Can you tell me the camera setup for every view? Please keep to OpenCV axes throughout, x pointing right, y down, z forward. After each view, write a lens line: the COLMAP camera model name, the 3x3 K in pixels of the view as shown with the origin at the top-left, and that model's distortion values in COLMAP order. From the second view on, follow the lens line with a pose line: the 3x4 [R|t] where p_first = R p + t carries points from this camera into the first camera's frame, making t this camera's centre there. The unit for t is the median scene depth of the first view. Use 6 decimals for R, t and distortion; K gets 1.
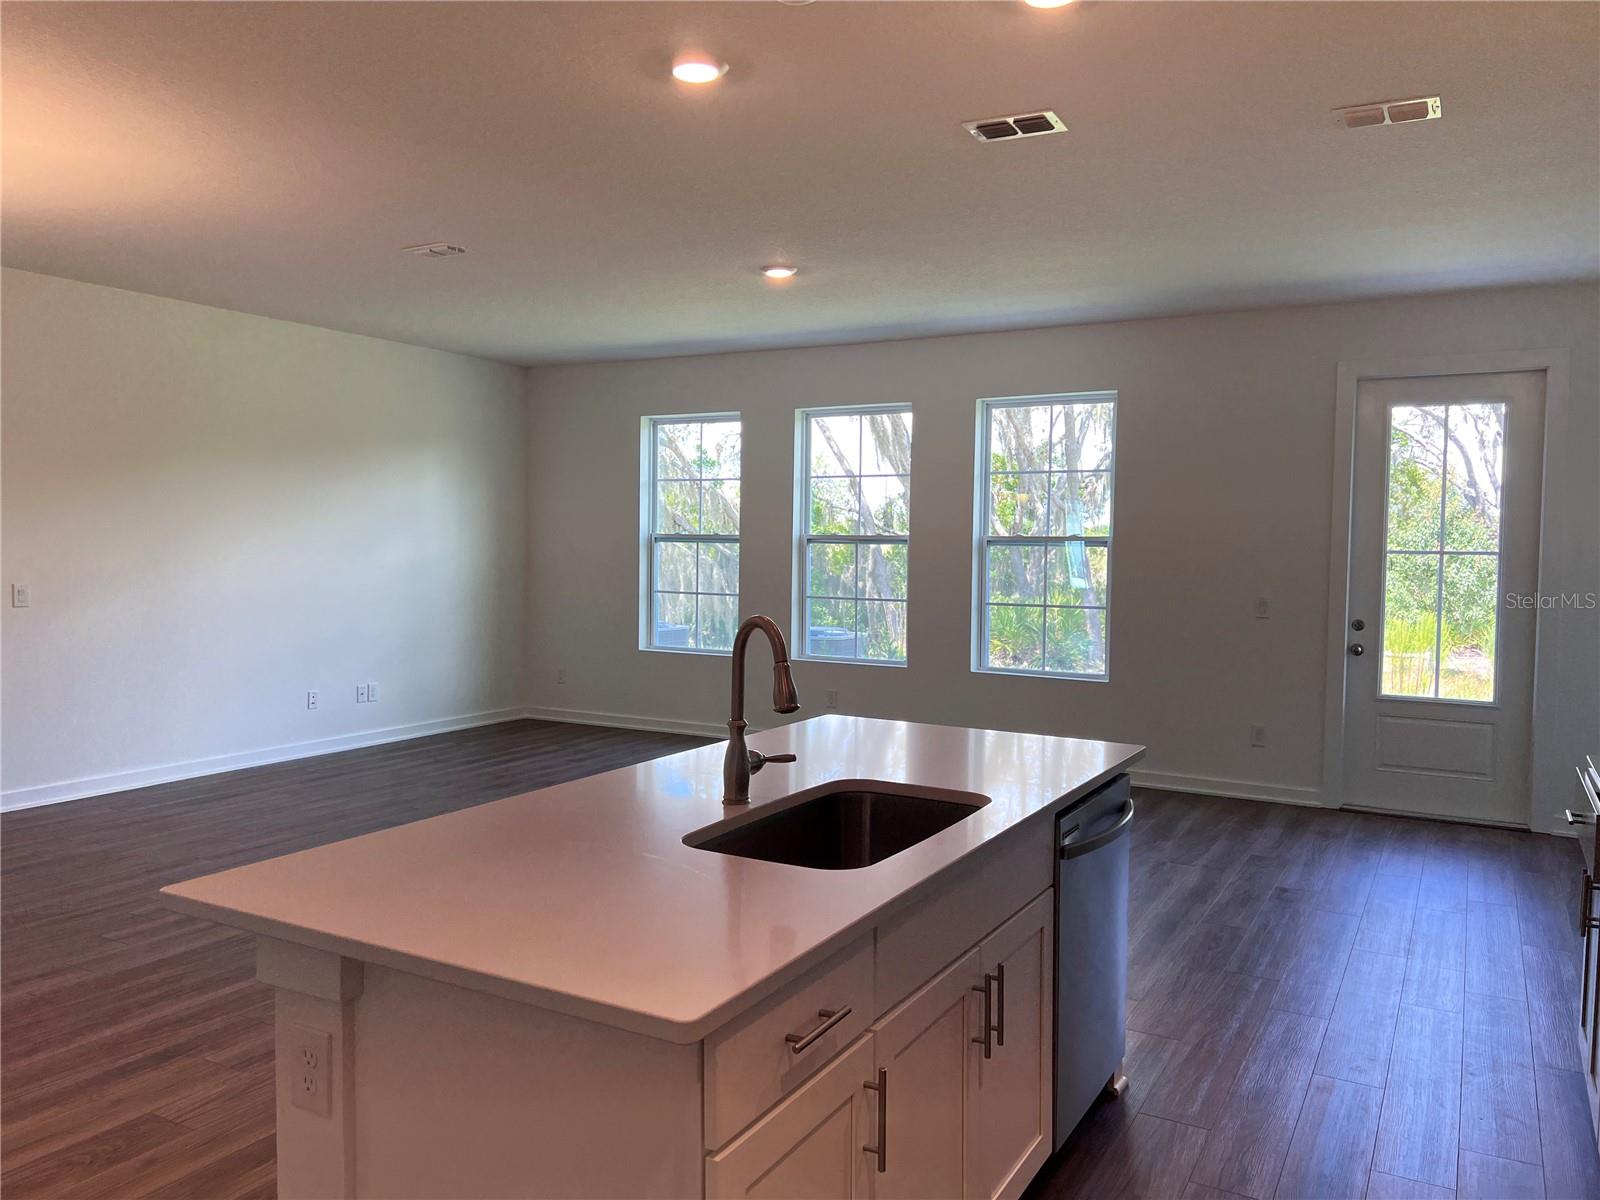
lens RADIAL K [[1256.7, 0, 798.7], [0, 1256.7, 611.9], [0, 0, 1]] dist [0.121254, -0.081821]
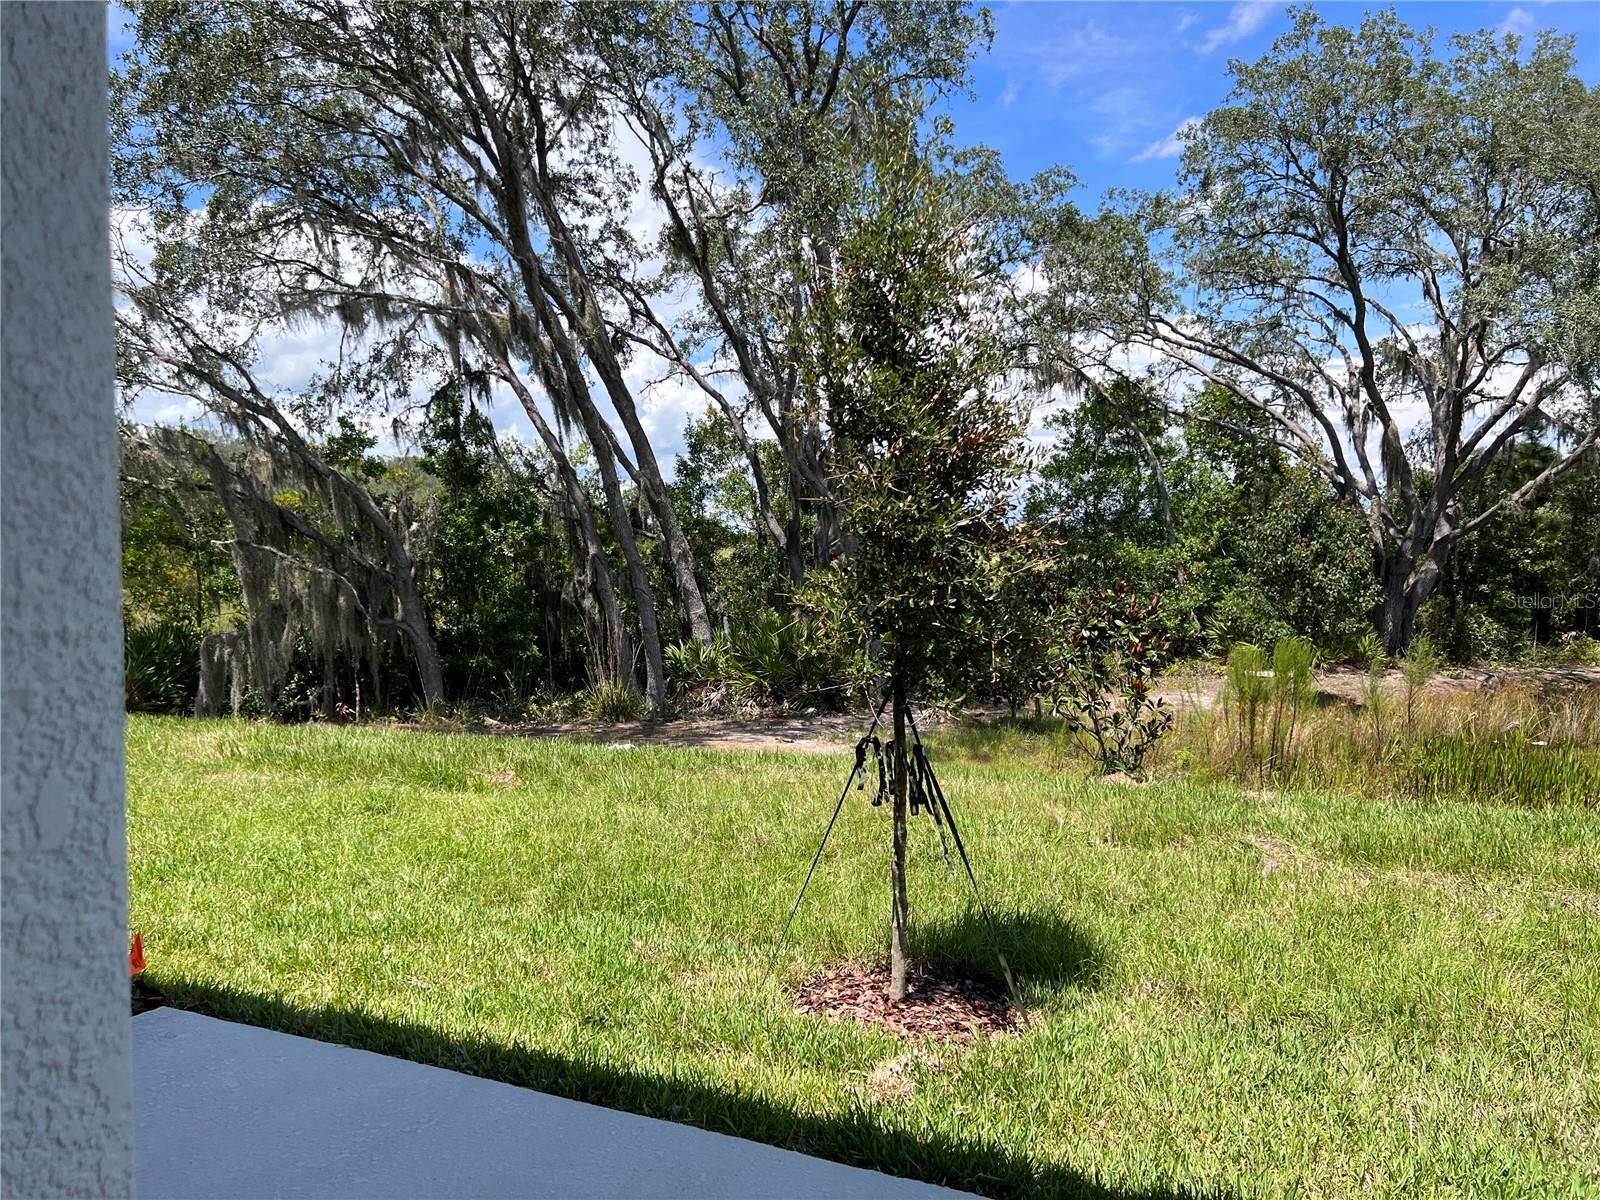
lens RADIAL K [[1256.7, 0, 802.0], [0, 1256.7, 597.9], [0, 0, 1]] dist [0.121254, -0.081821]
pose [[0.996764, -0.019364, 0.078012, 0.121500], [0.020769, 0.999636, -0.017235, -0.008764], [-0.077650, 0.018800, 0.996803, 0.228114]]
